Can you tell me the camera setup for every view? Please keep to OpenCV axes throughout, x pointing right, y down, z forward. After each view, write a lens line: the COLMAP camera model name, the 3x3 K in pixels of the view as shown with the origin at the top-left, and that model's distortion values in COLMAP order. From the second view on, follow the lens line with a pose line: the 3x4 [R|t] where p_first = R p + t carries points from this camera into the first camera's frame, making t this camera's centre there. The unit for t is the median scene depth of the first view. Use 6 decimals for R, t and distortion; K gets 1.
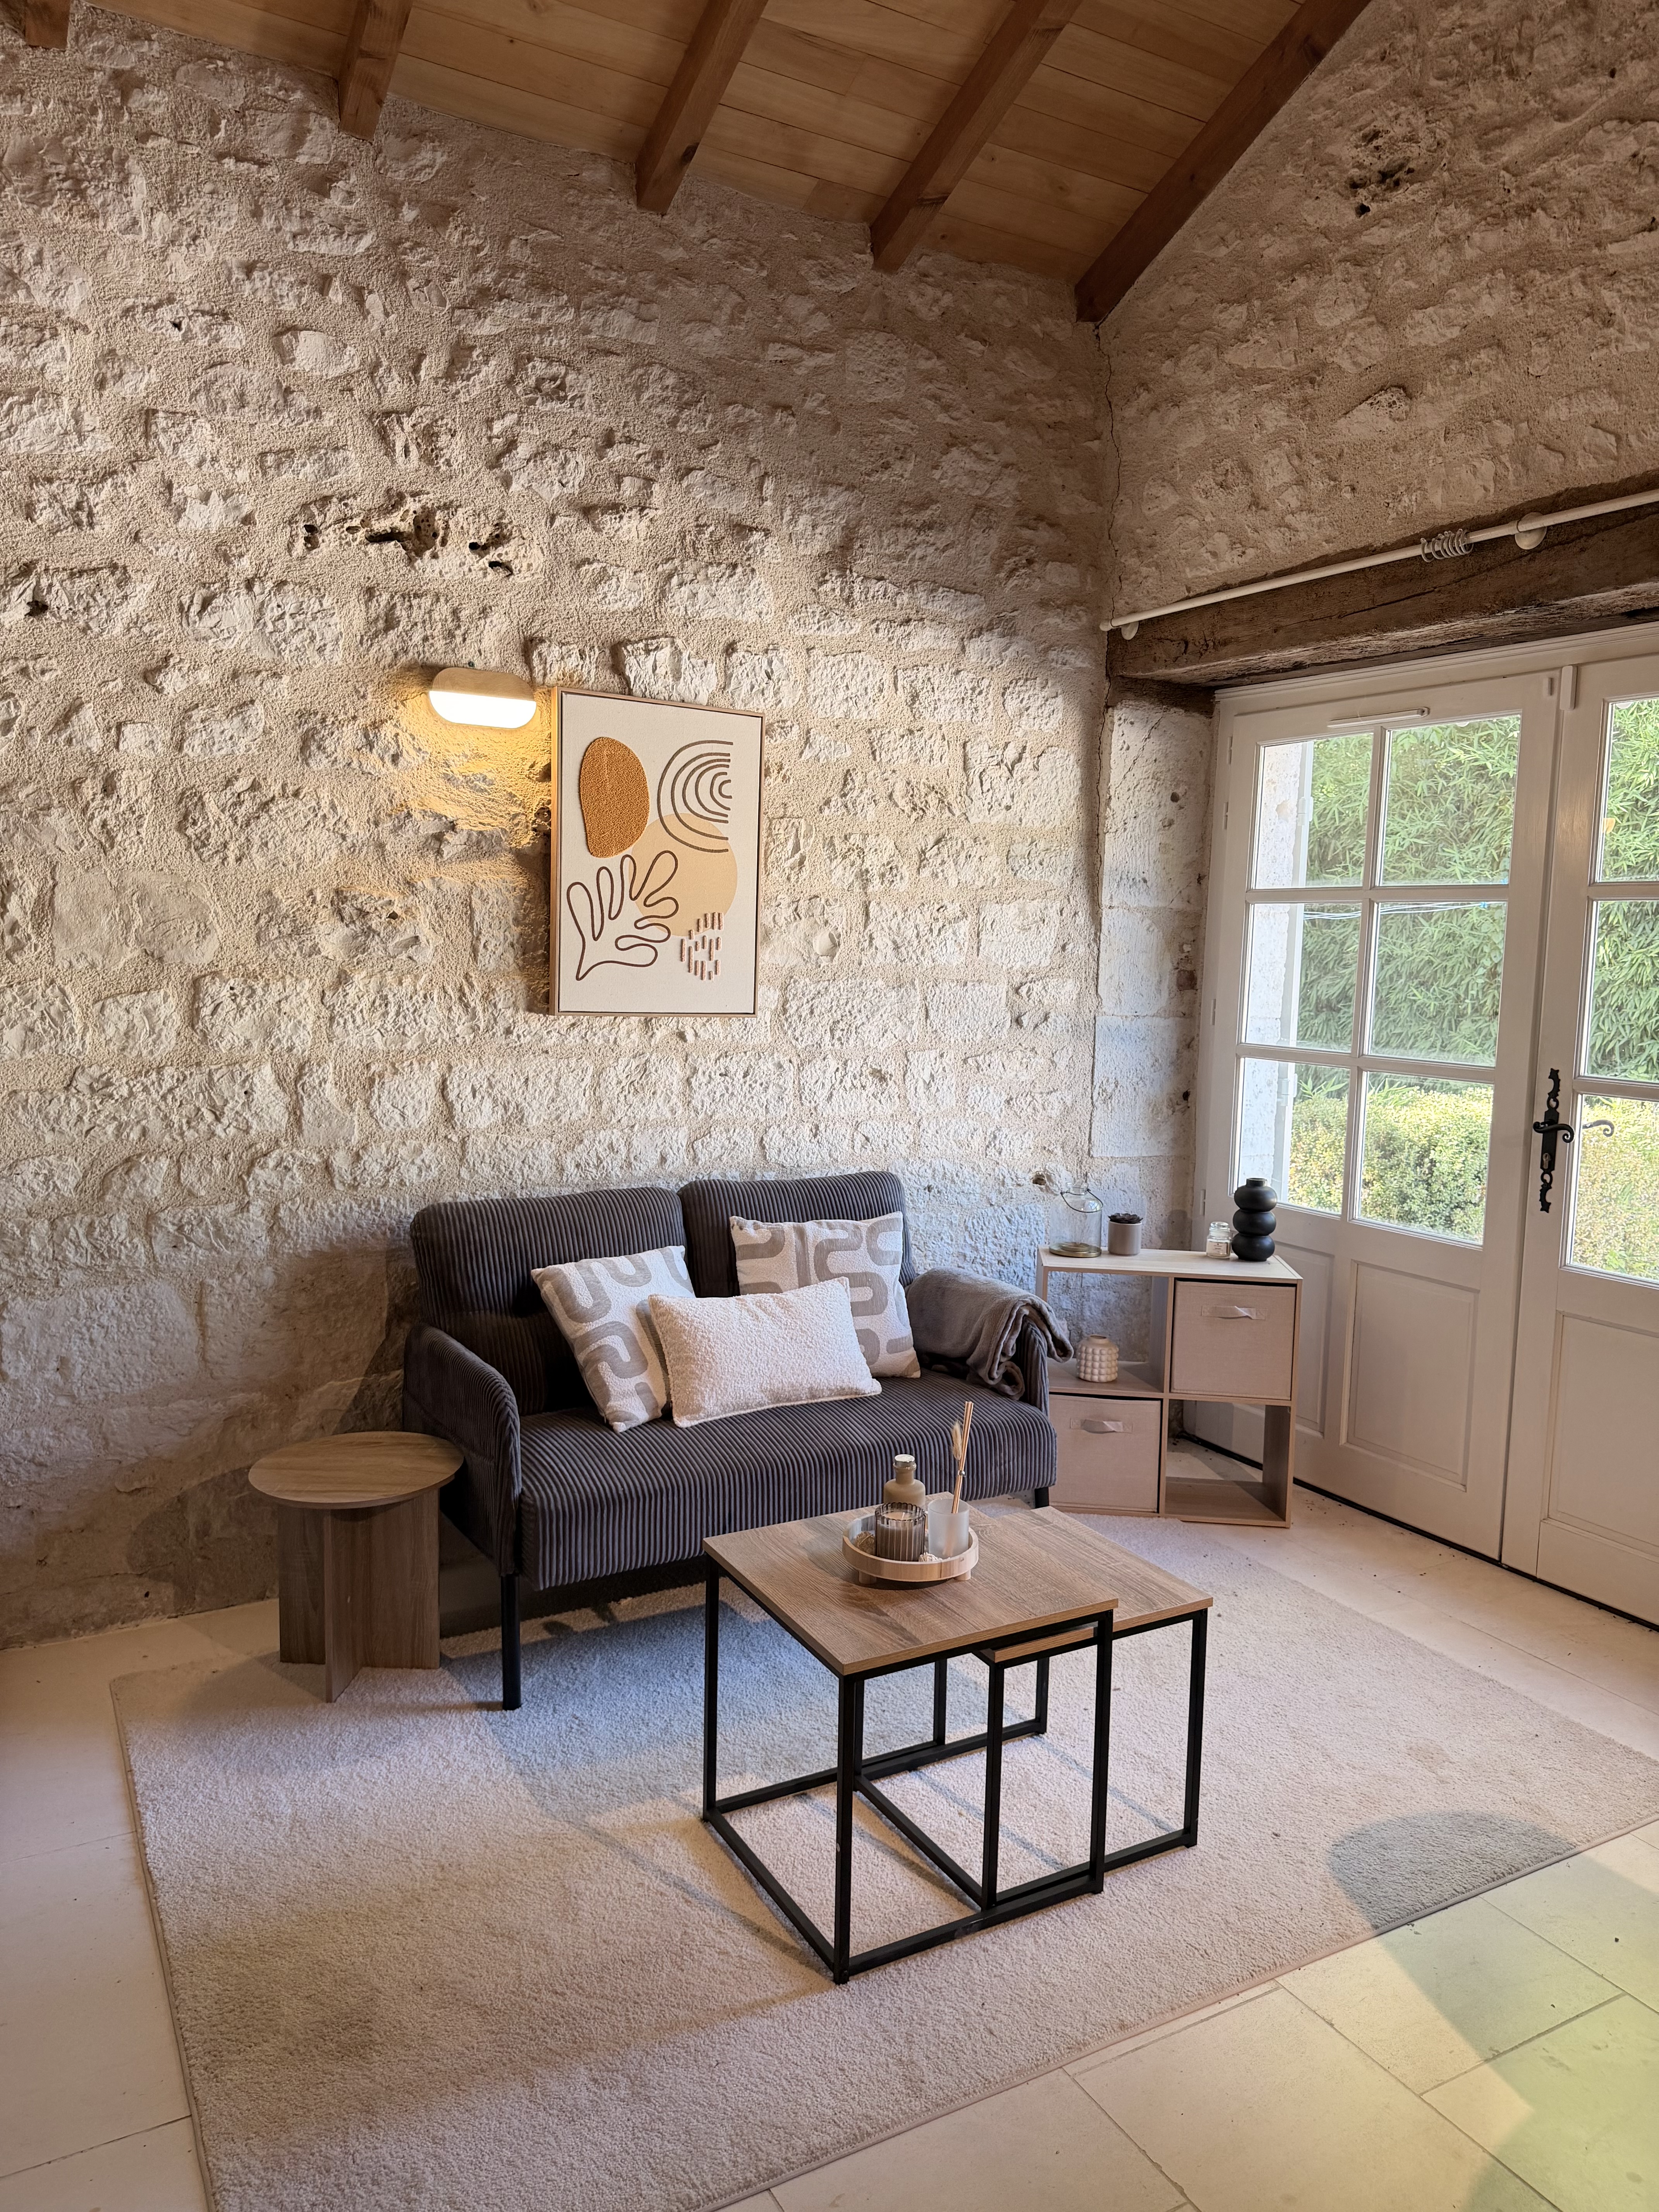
lens RADIAL K [[1568.3, 0, 828.5], [0, 1568.3, 1110.7], [0, 0, 1]] dist [0.025295, -0.030923]
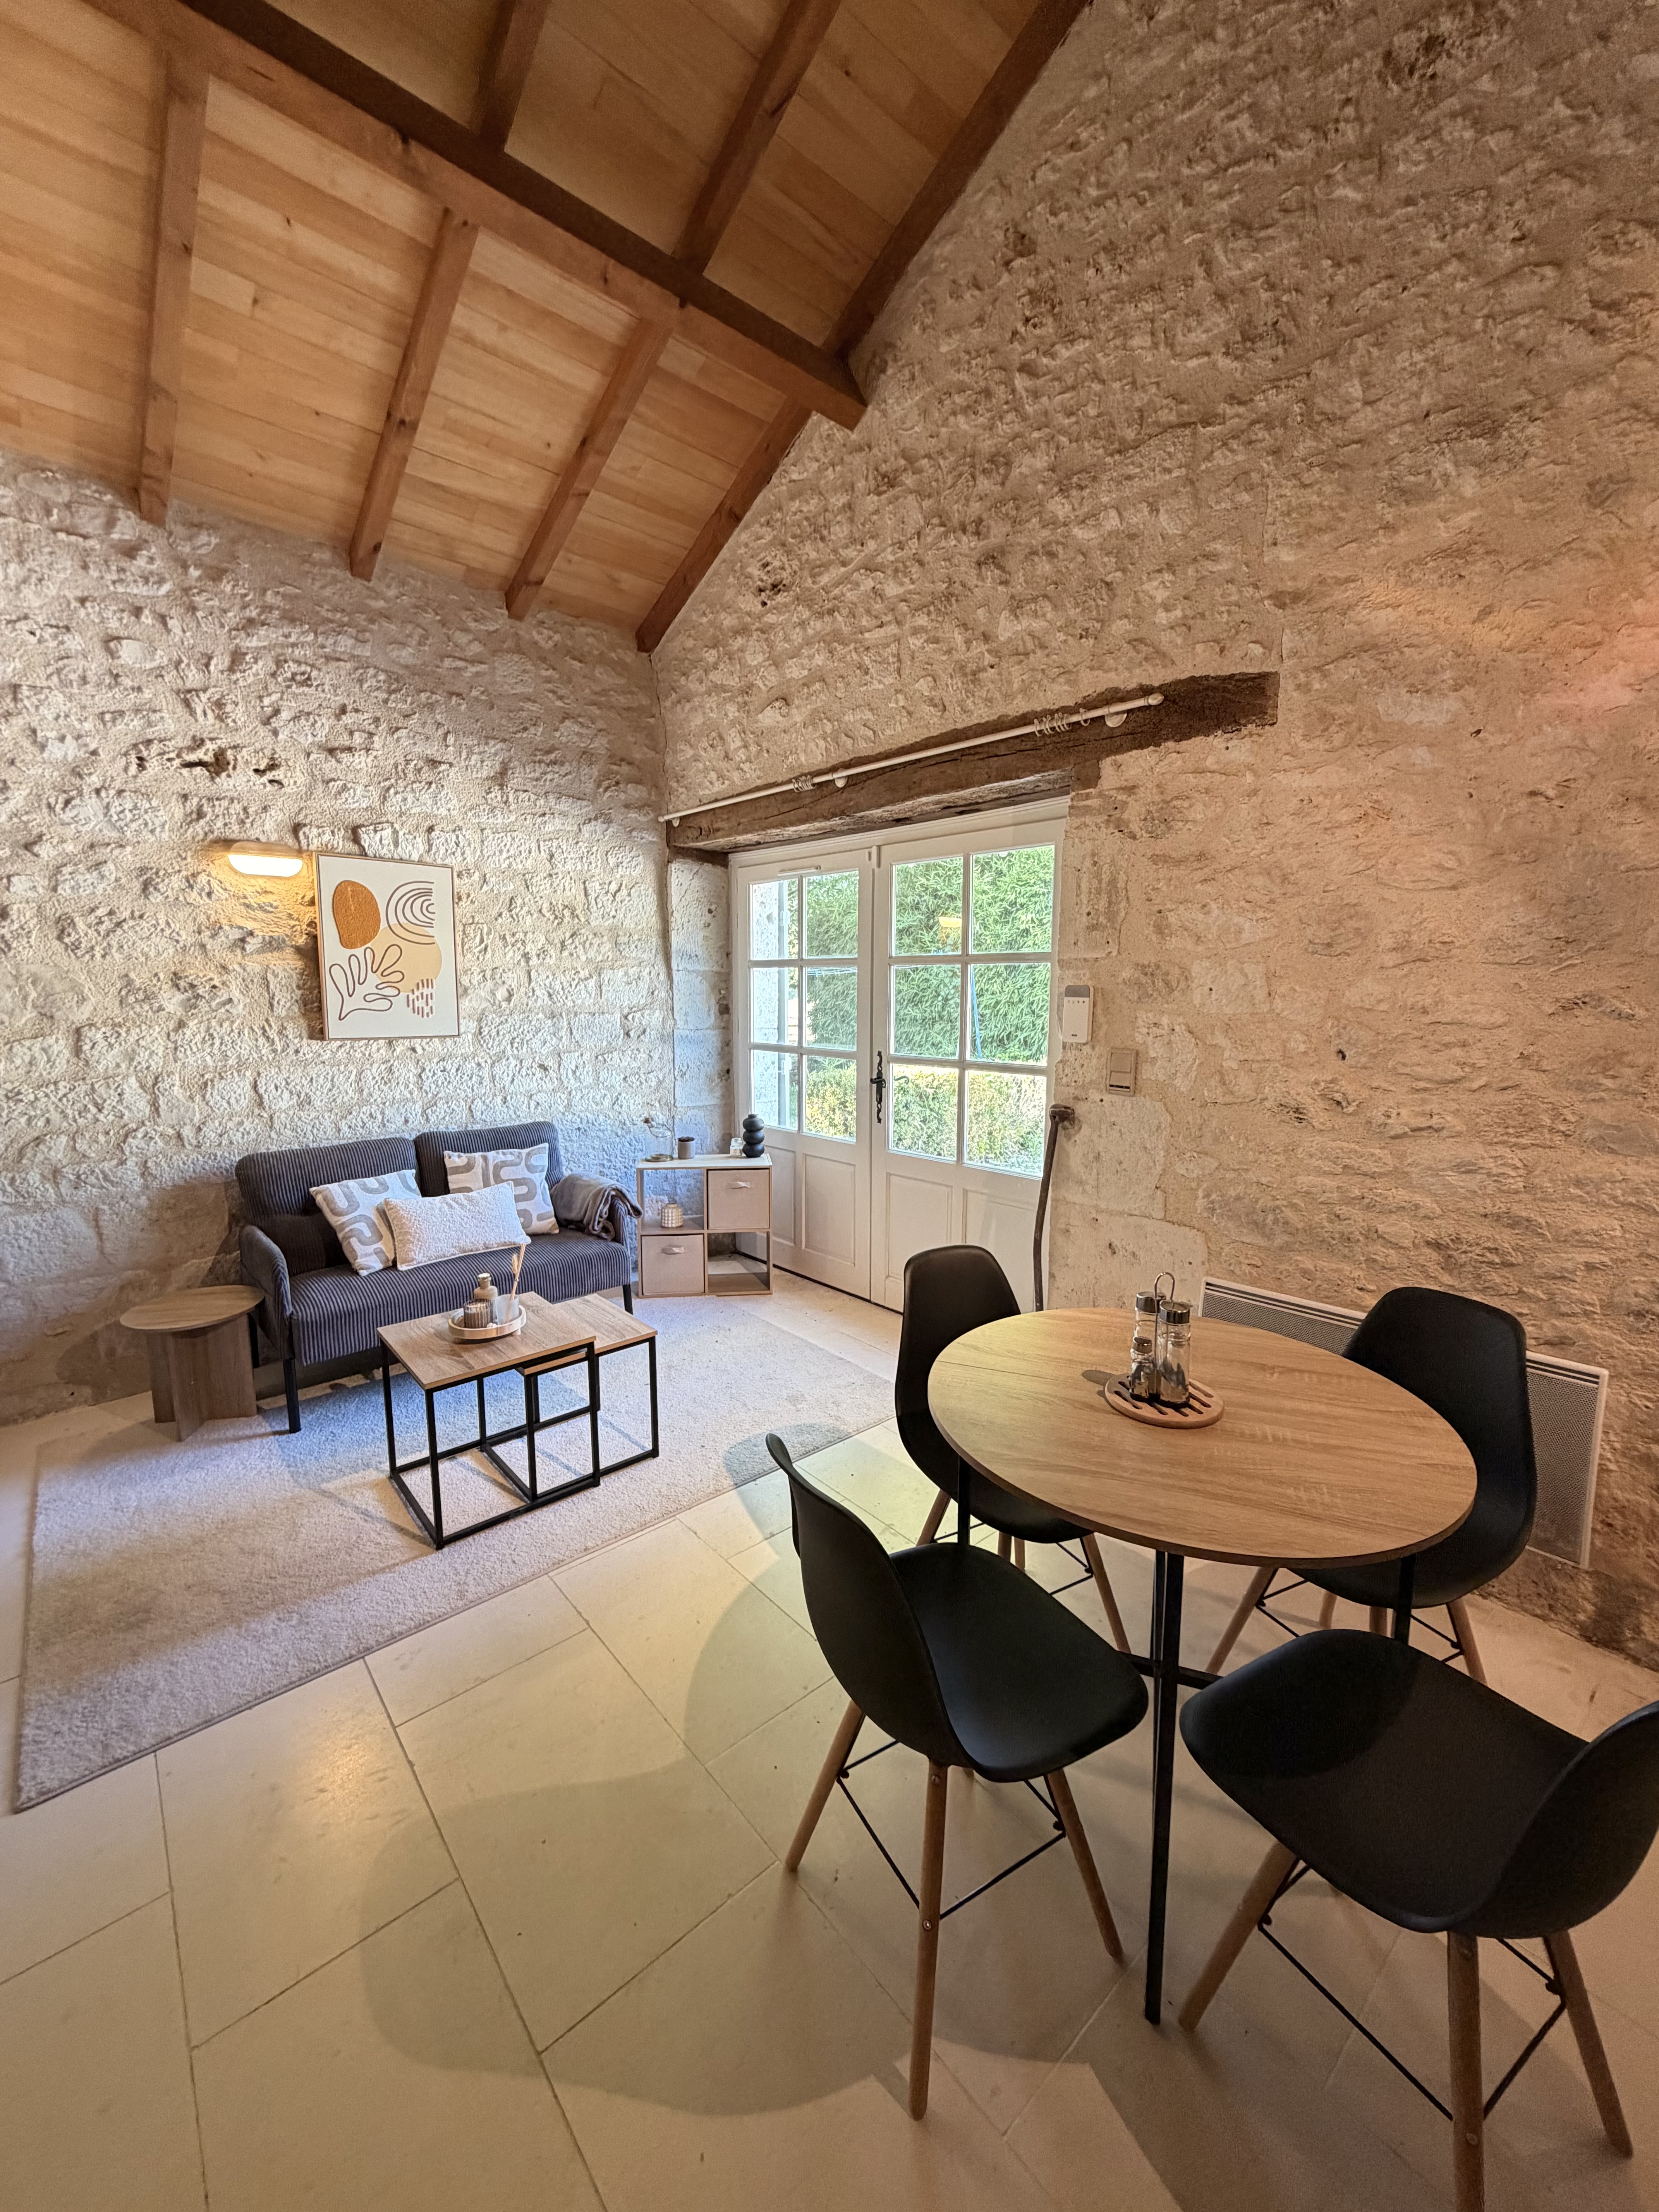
lens RADIAL K [[883.8, 0, 829.5], [0, 883.8, 1106.0], [0, 0, 1]] dist [-0.000958, 0.000414]
pose [[0.978897, -0.049696, 0.198219, 0.183681], [0.044027, 0.998488, 0.032911, 0.003087], [-0.199555, -0.023490, 0.979605, -0.080520]]
